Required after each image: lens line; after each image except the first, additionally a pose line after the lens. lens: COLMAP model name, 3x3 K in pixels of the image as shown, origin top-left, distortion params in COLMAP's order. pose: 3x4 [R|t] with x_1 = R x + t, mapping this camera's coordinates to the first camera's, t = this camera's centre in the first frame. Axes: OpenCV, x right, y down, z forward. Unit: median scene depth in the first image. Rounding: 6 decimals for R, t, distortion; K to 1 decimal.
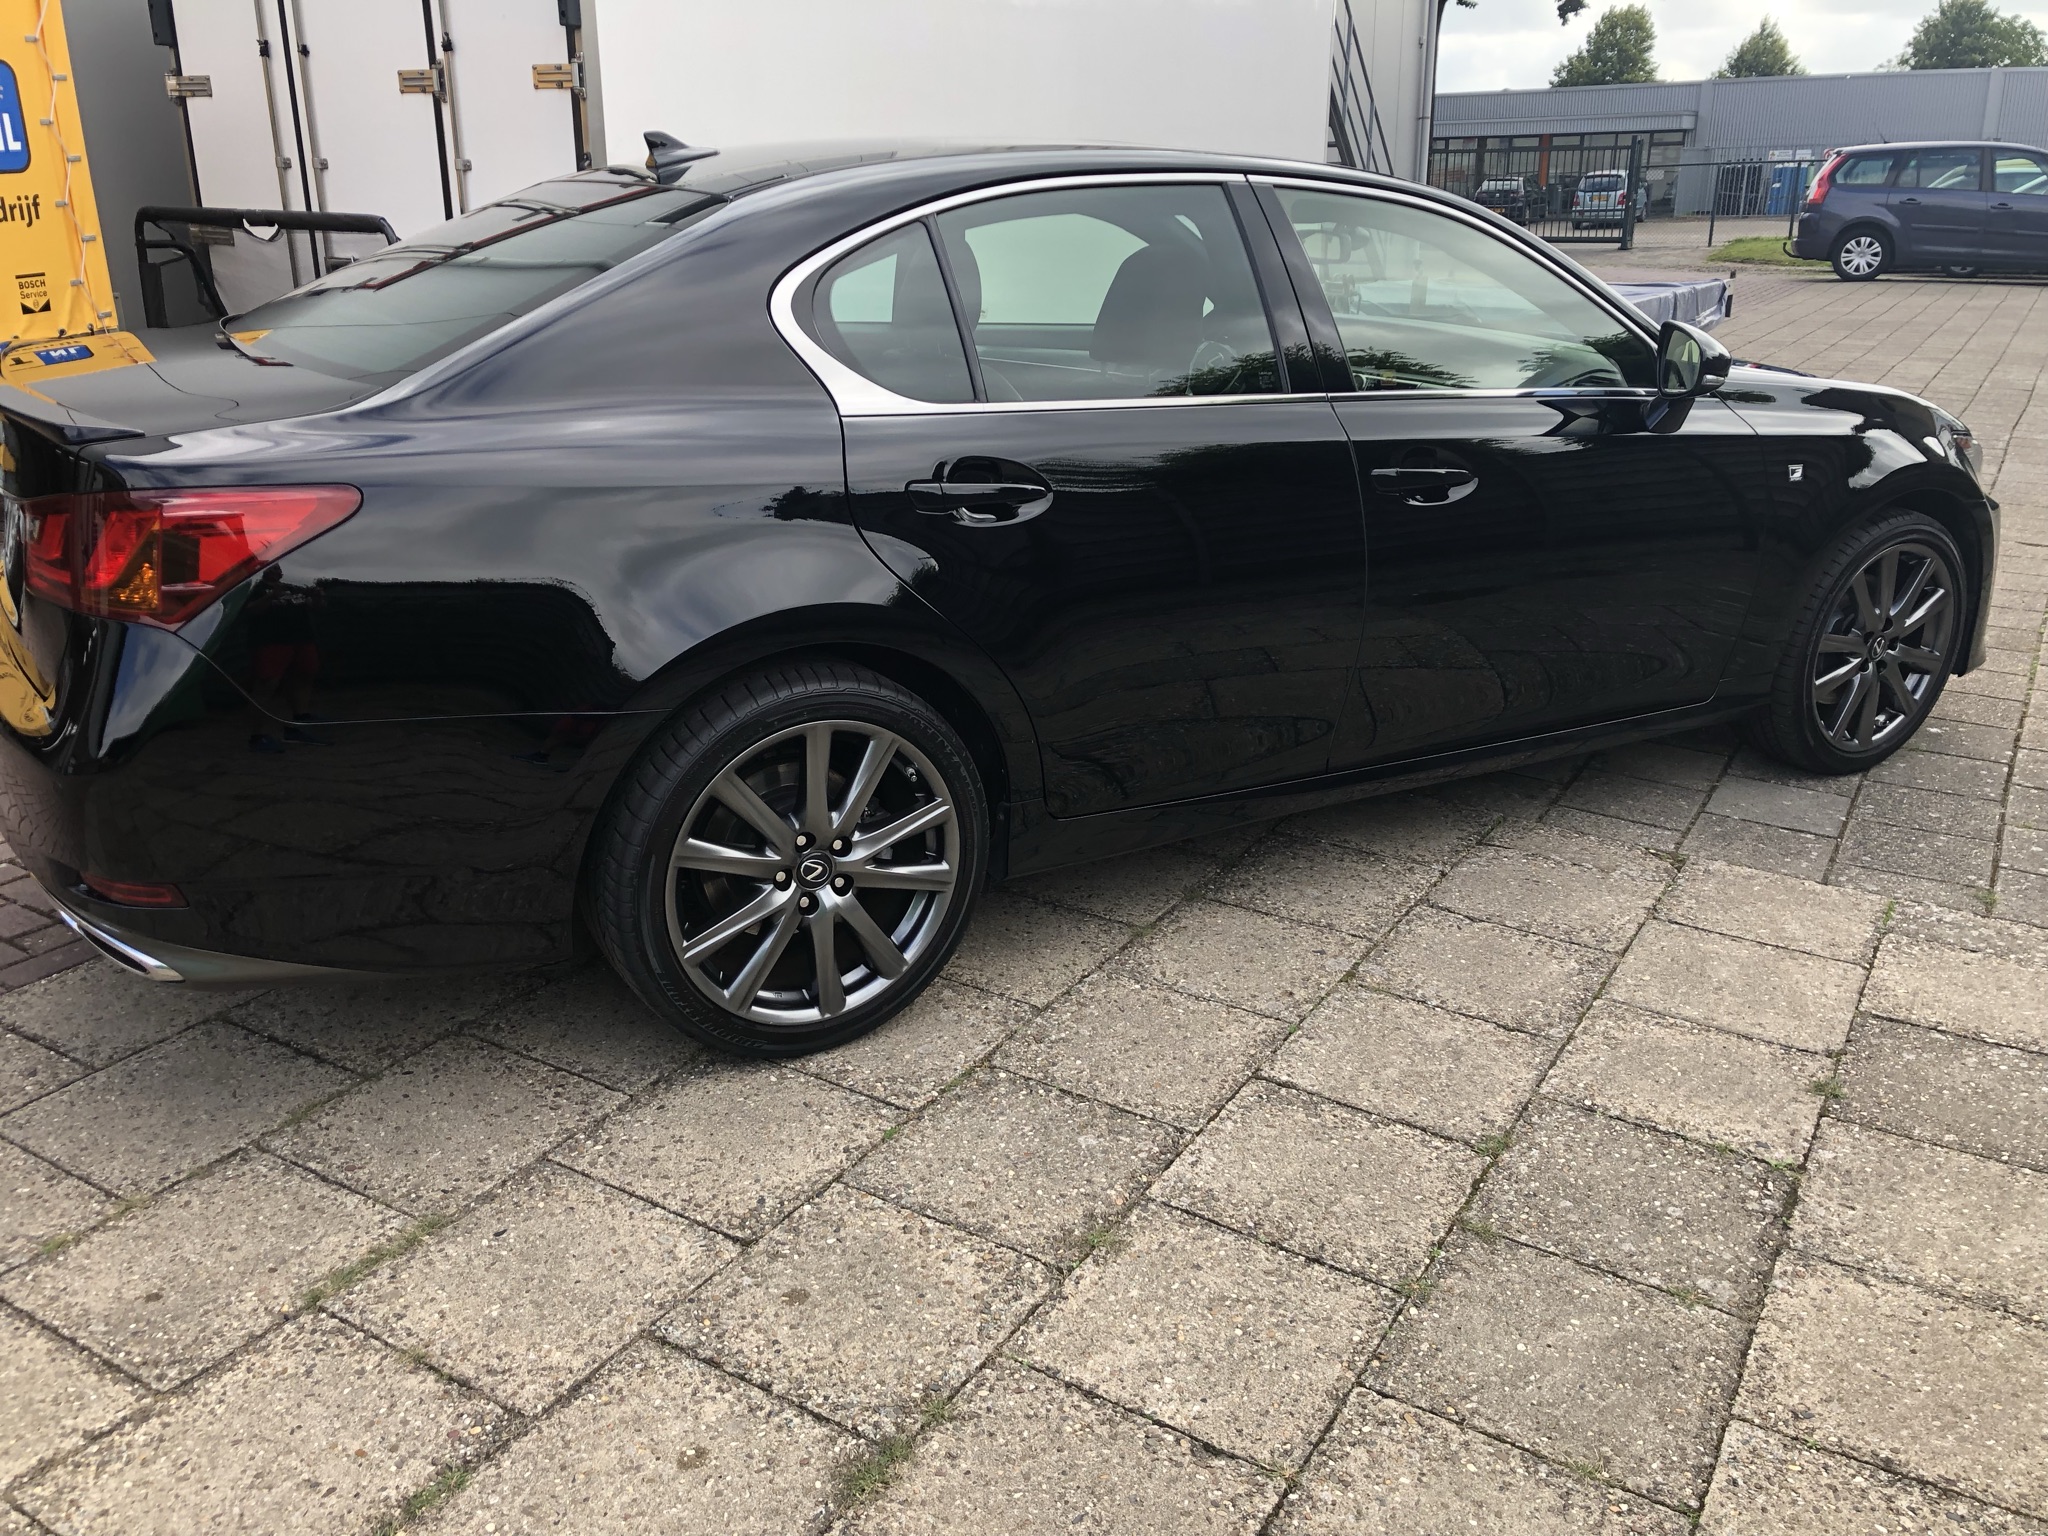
lens RADIAL K [[1643.2, 0, 1024.0], [0, 1643.2, 768.0], [0, 0, 1]] dist [0.002450, -0.002099]
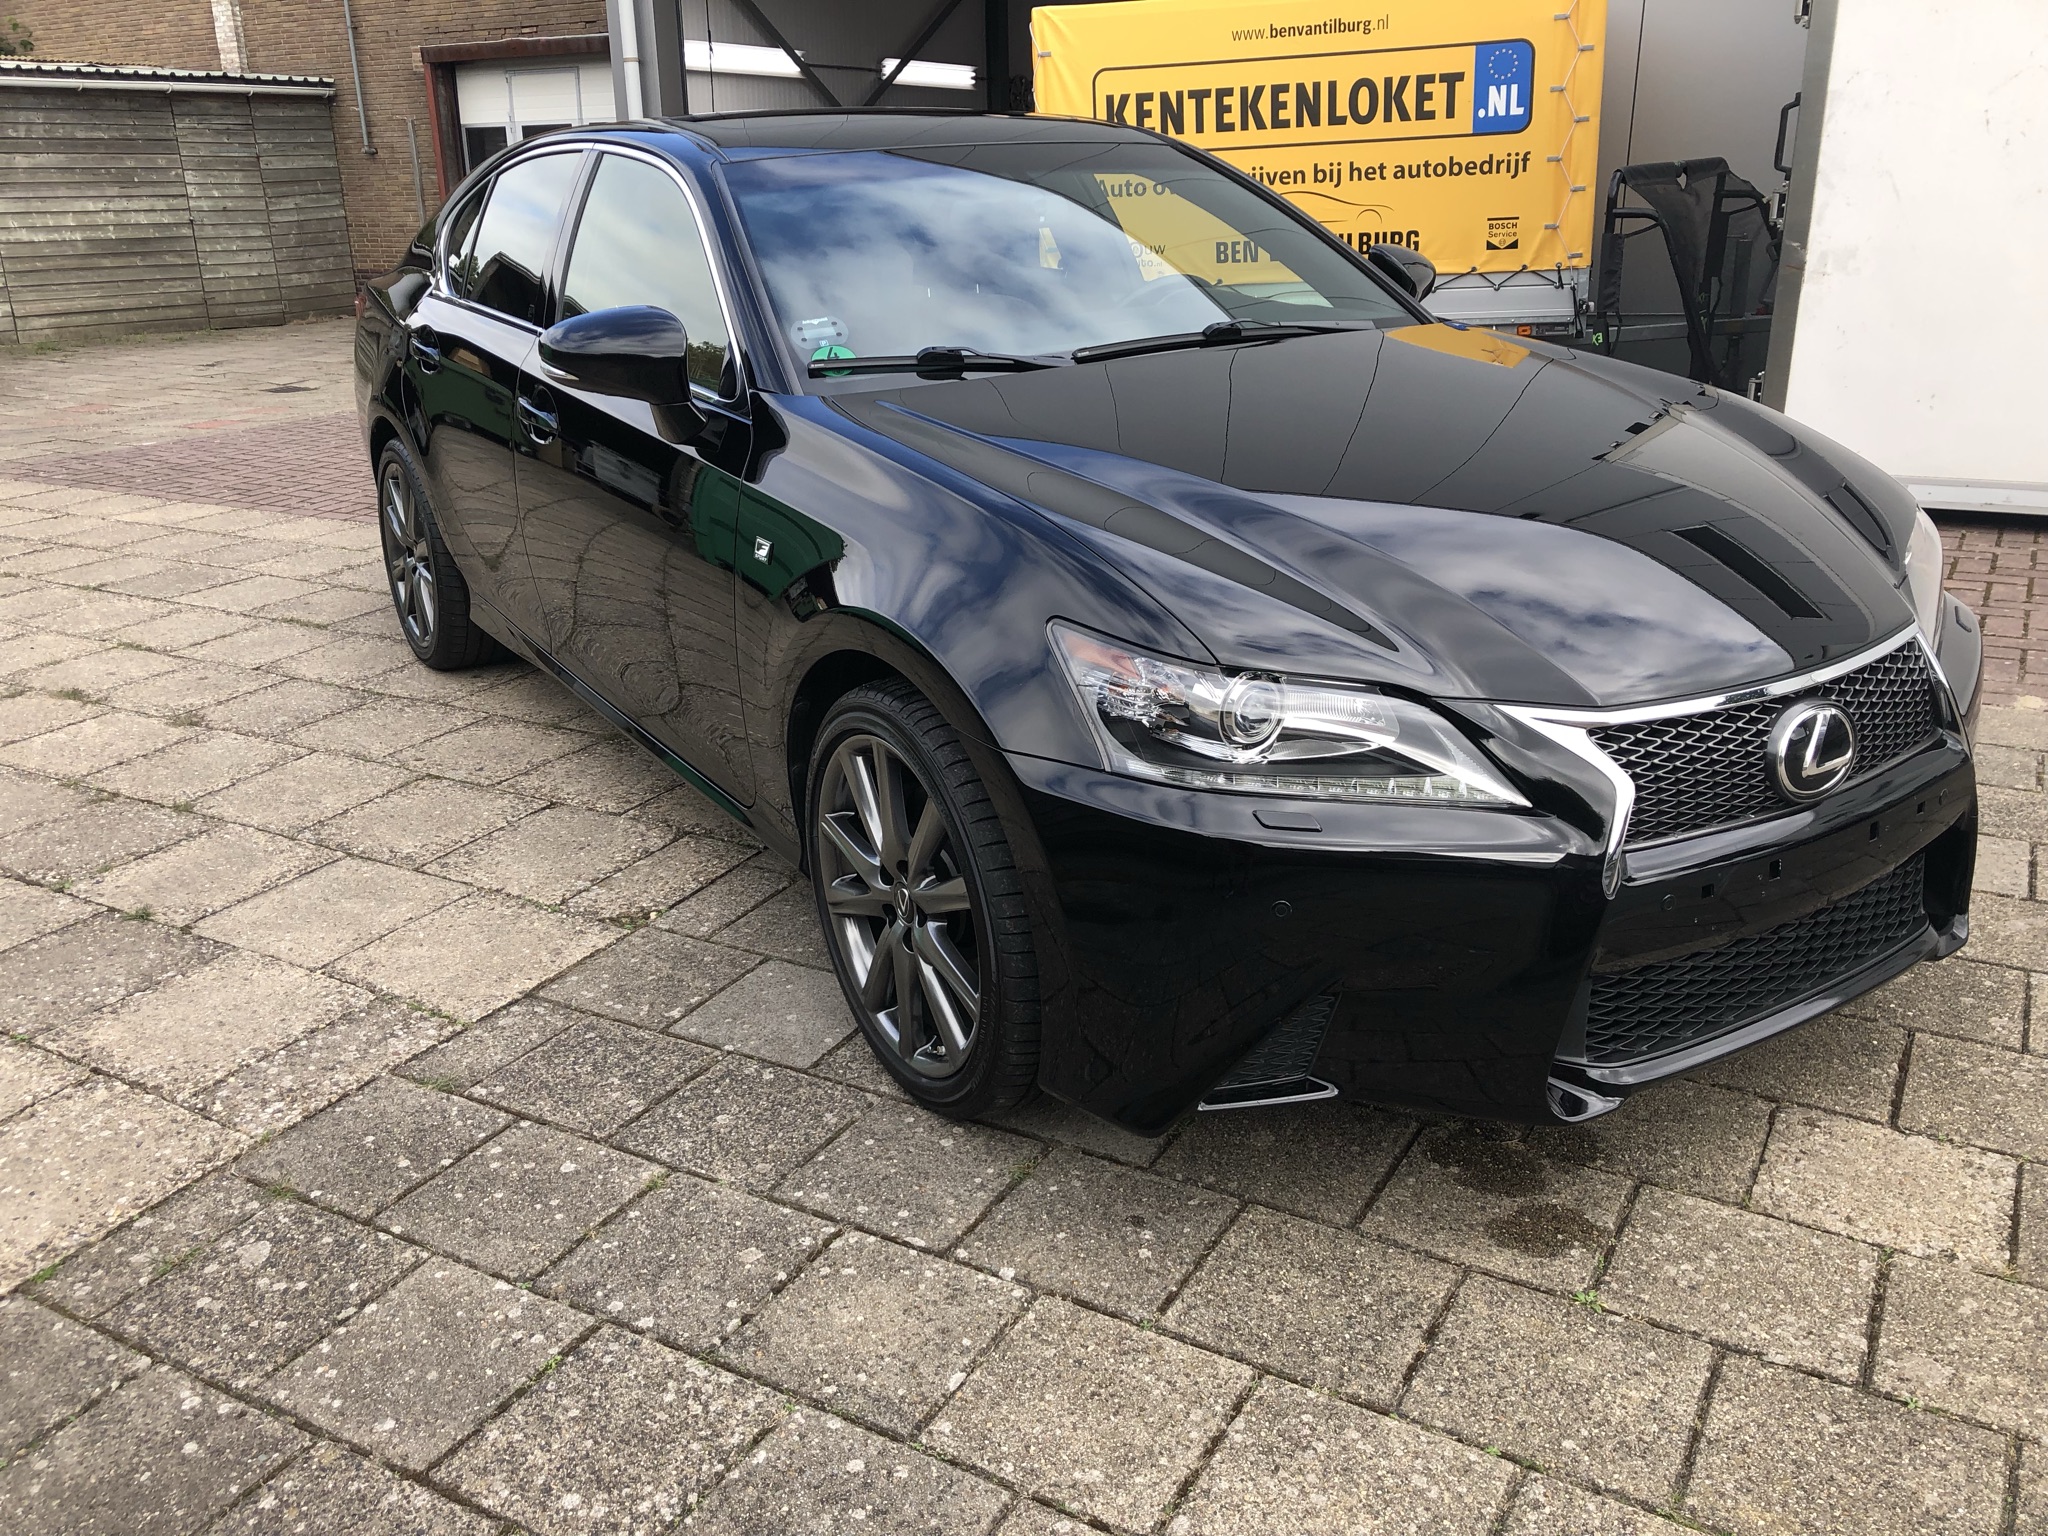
lens RADIAL K [[1688.1, 0, 1024.0], [0, 1688.1, 768.0], [0, 0, 1]] dist [0.017823, 0.008875]
pose [[0.032281, 0.337727, -0.940690, 1.191999], [-0.317309, 0.895953, 0.310777, -0.357259], [0.947773, 0.288458, 0.136086, 1.026493]]
